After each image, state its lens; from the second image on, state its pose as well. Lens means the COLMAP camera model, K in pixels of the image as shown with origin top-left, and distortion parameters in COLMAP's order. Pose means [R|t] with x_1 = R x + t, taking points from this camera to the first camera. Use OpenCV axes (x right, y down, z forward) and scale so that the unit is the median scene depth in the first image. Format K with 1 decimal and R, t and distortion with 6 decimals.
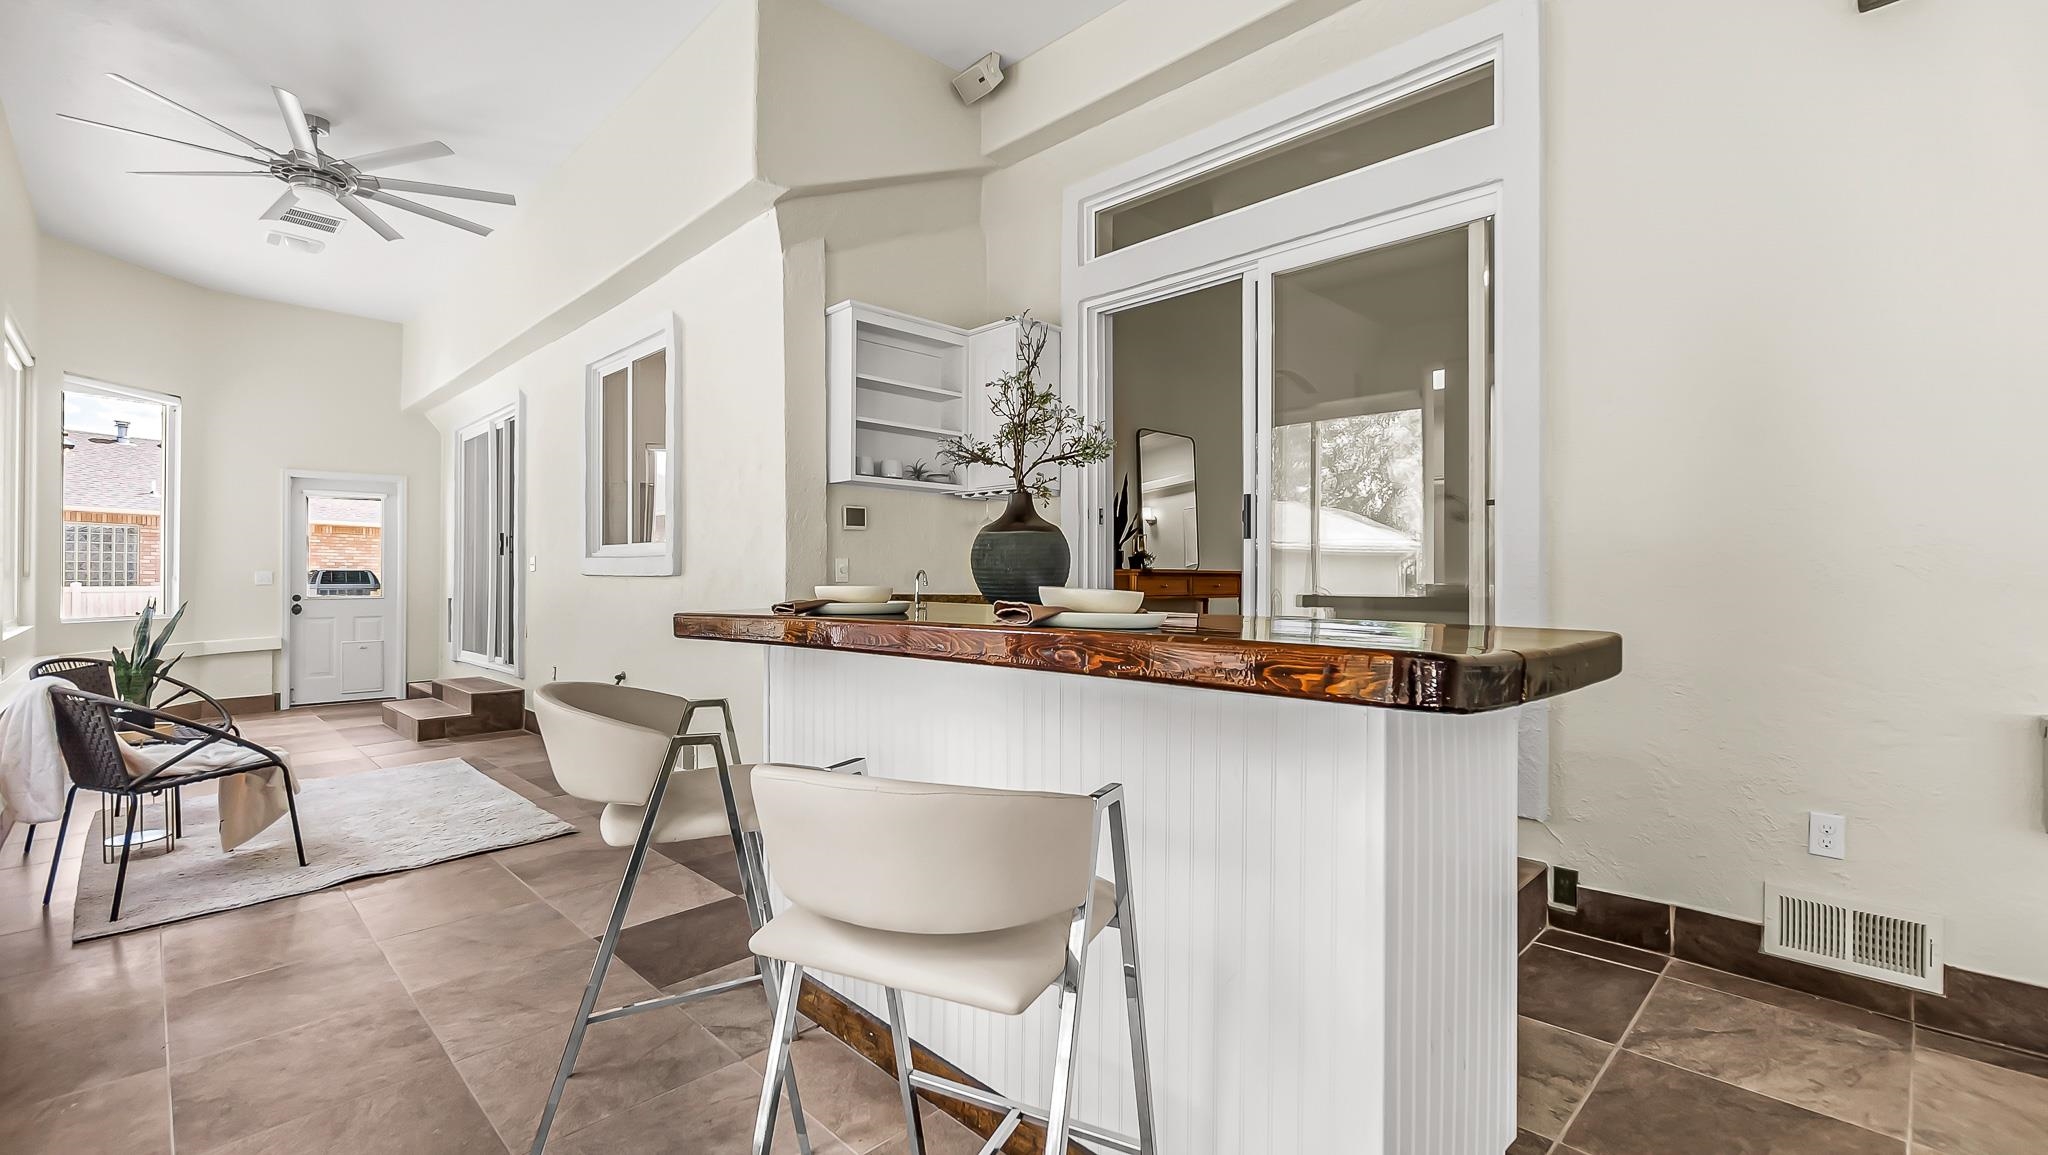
lens RADIAL K [[895.8, 0, 1021.9], [0, 895.8, 577.4], [0, 0, 1]] dist [-0.001064, -0.000469]
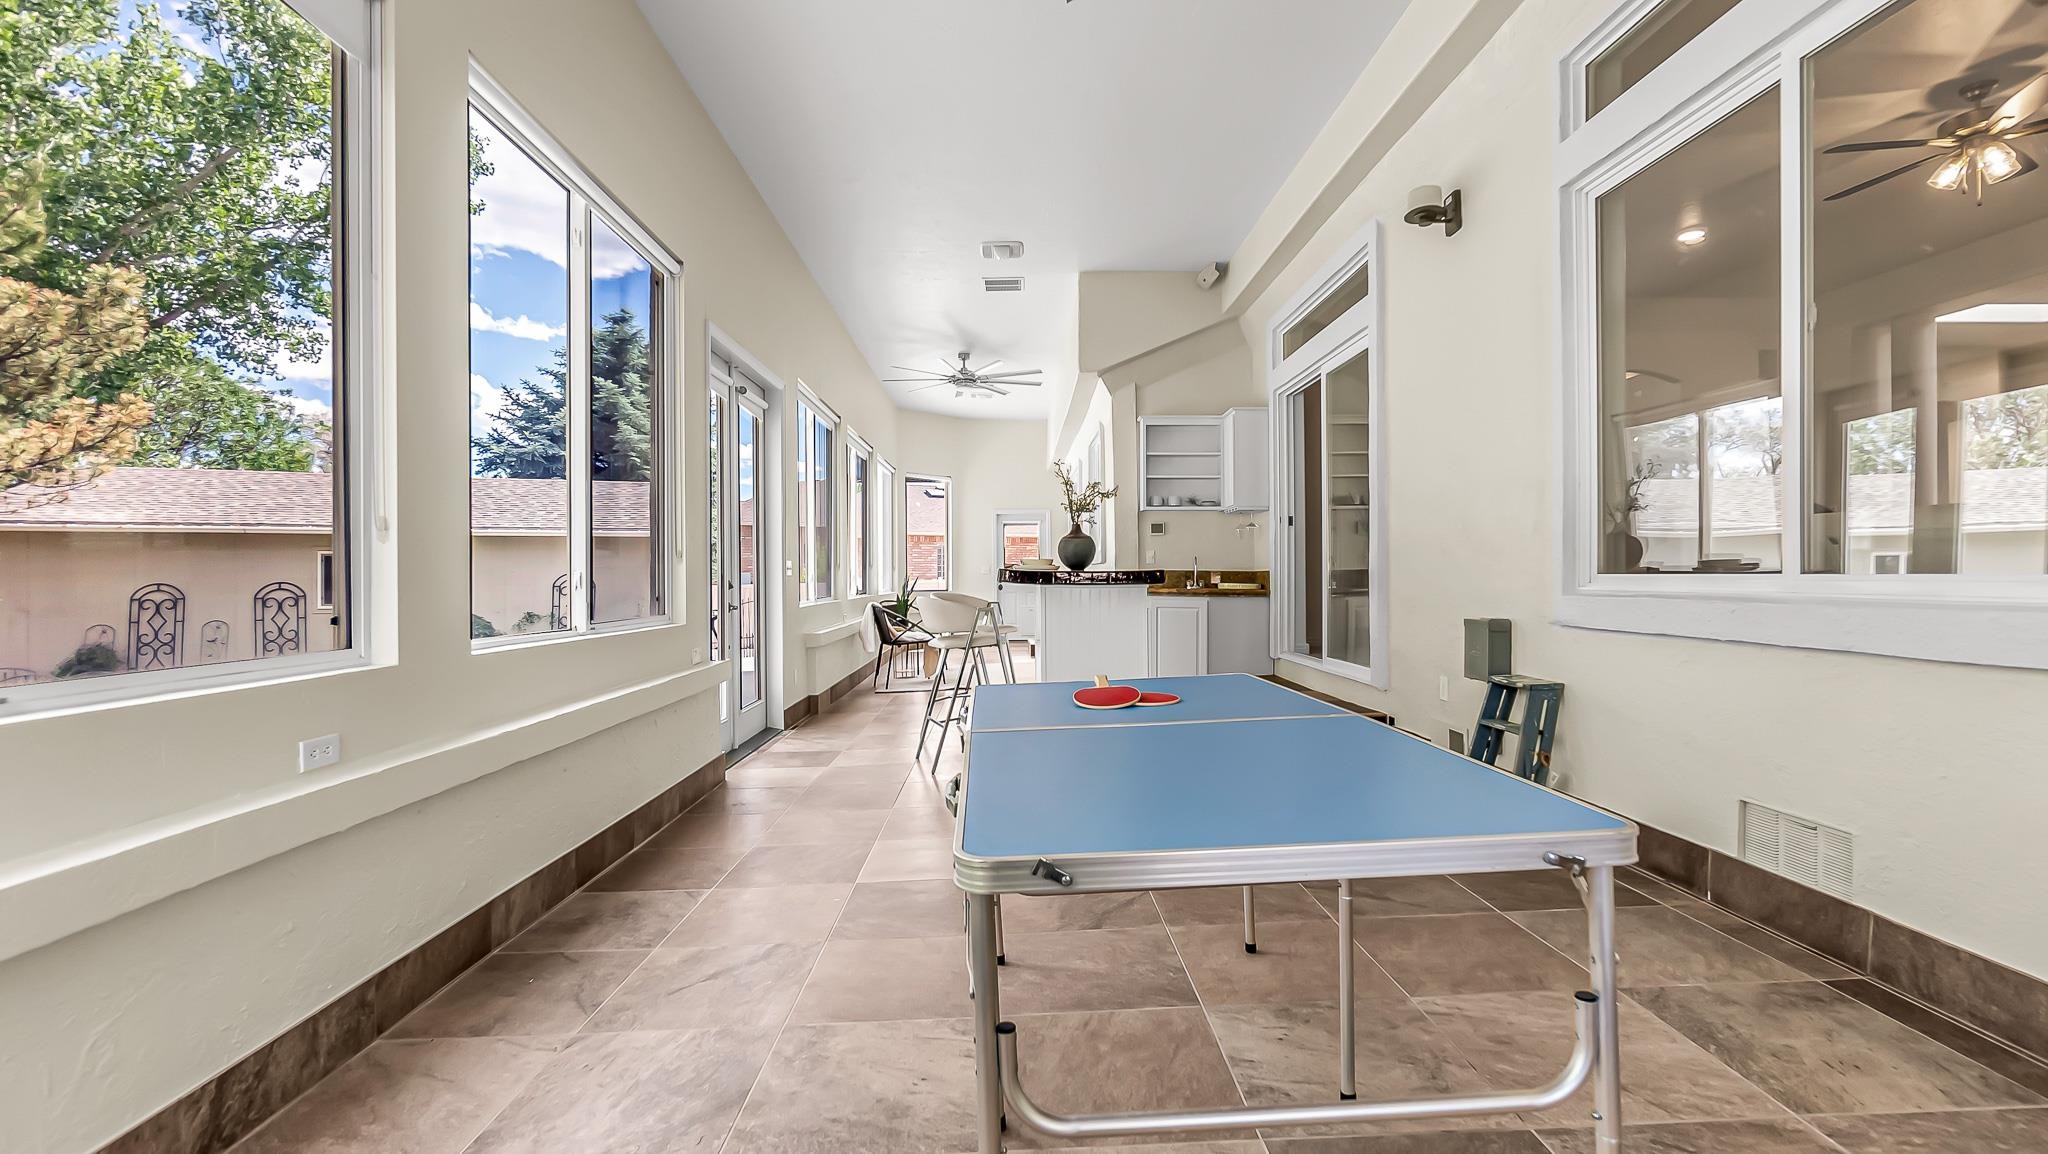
lens RADIAL K [[895.8, 0, 1029.8], [0, 895.8, 575.8], [0, 0, 1]] dist [-0.001064, -0.000469]
pose [[0.730527, -0.005838, -0.682859, 0.889598], [0.007182, 0.999974, -0.000866, 0.030114], [0.682846, -0.004272, 0.730550, -0.527764]]
